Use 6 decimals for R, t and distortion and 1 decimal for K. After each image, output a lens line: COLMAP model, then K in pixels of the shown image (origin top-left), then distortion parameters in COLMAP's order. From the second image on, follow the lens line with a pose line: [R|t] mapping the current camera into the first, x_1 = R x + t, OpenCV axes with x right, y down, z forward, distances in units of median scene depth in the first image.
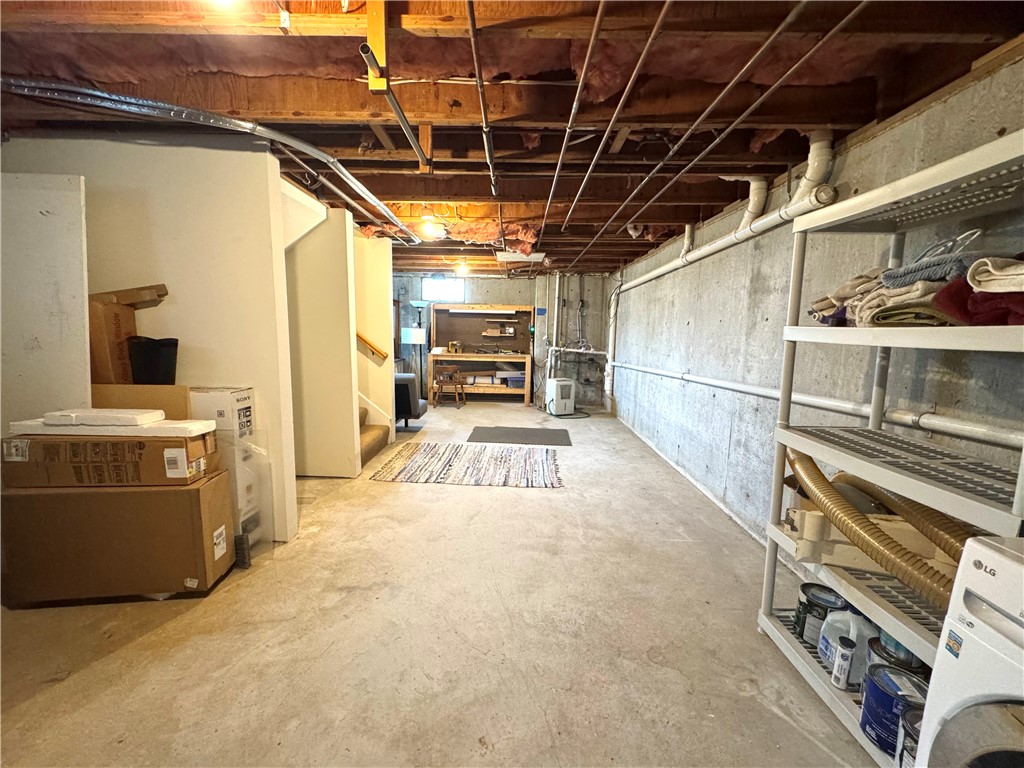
lens RADIAL K [[409.0, 0, 512.0], [0, 409.0, 384.0], [0, 0, 1]] dist [-0.003718, -0.000321]
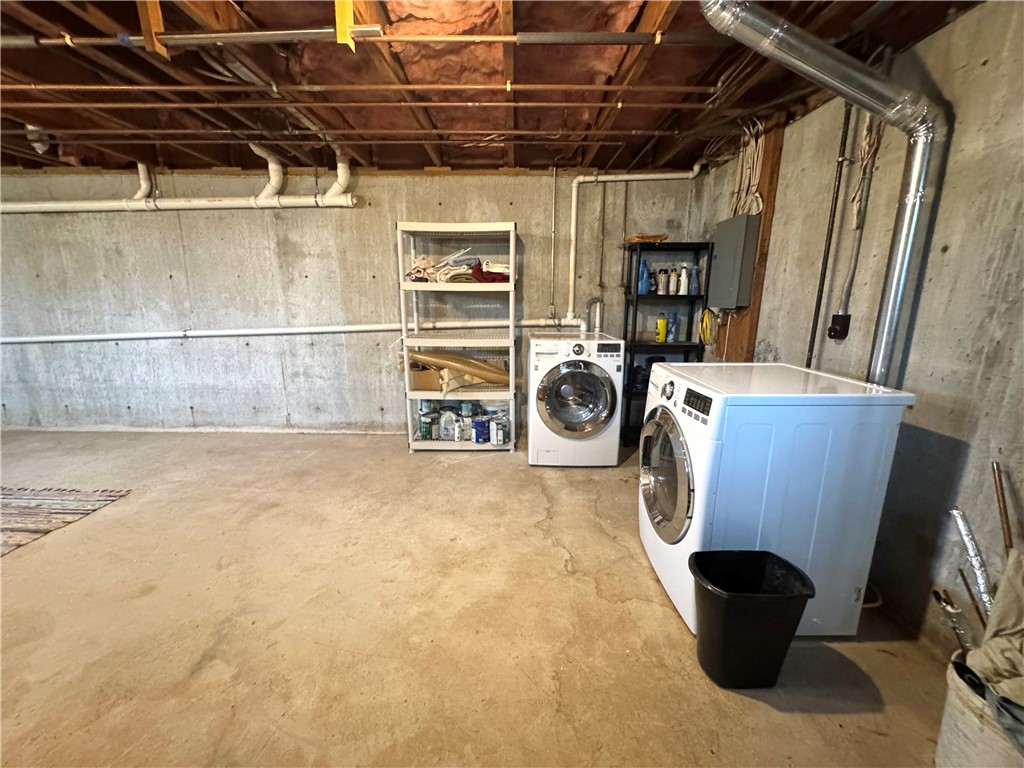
lens RADIAL K [[409.0, 0, 512.0], [0, 409.0, 384.0], [0, 0, 1]] dist [-0.003718, -0.000321]
pose [[0.002298, -0.224333, 0.974510, -0.694519], [0.128420, 0.966509, 0.222188, -0.024334], [-0.991717, 0.124636, 0.031030, 0.291810]]
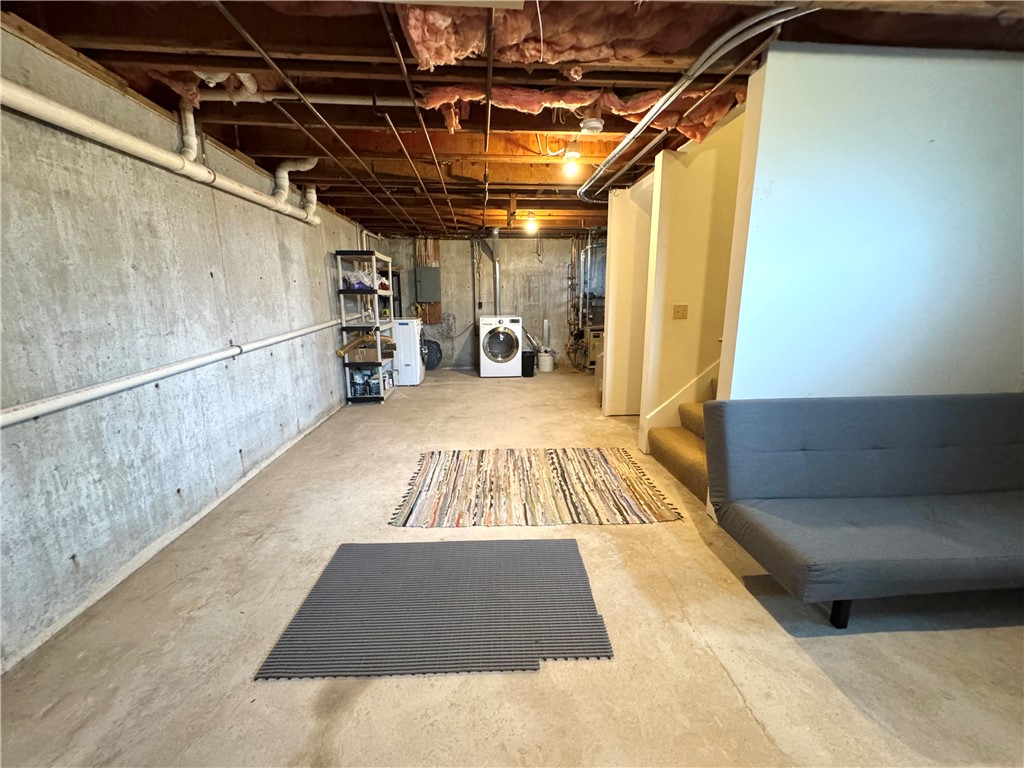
lens RADIAL K [[409.0, 0, 512.0], [0, 409.0, 384.0], [0, 0, 1]] dist [-0.003718, -0.000321]
pose [[-0.996516, 0.008060, -0.083012, -0.009945], [-0.020267, 0.942084, 0.334765, -0.280330], [0.080903, 0.335281, -0.938638, 2.260028]]
